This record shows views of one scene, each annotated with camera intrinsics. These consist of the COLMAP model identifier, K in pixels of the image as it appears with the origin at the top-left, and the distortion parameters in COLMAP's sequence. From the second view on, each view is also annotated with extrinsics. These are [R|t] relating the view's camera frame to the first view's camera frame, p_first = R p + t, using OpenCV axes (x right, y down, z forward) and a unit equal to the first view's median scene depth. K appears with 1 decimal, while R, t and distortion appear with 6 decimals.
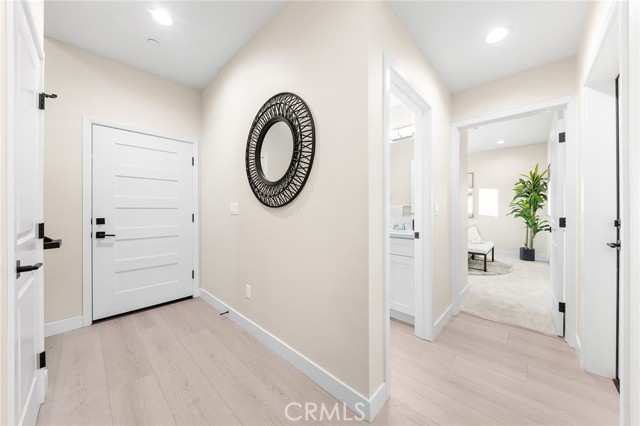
lens RADIAL K [[222.3, 0, 320.0], [0, 222.3, 213.0], [0, 0, 1]] dist [0.000211, -0.000016]
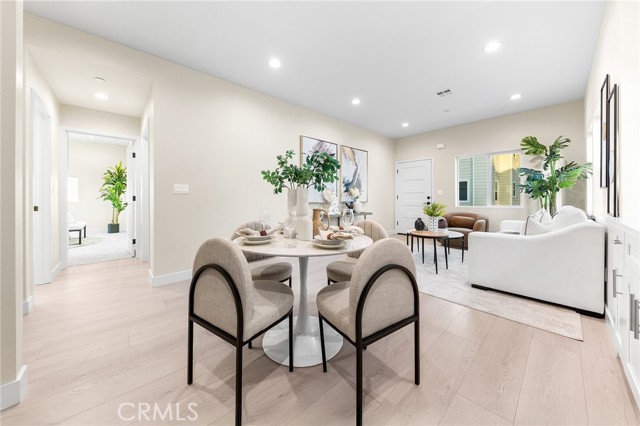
lens RADIAL K [[225.0, 0, 319.4], [0, 225.0, 198.1], [0, 0, 1]] dist [-0.000255, -0.000013]
pose [[0.070793, 0.004055, 0.997483, -0.320542], [0.006260, 0.999970, -0.004510, 0.021971], [-0.997471, 0.006564, 0.070765, -0.319037]]
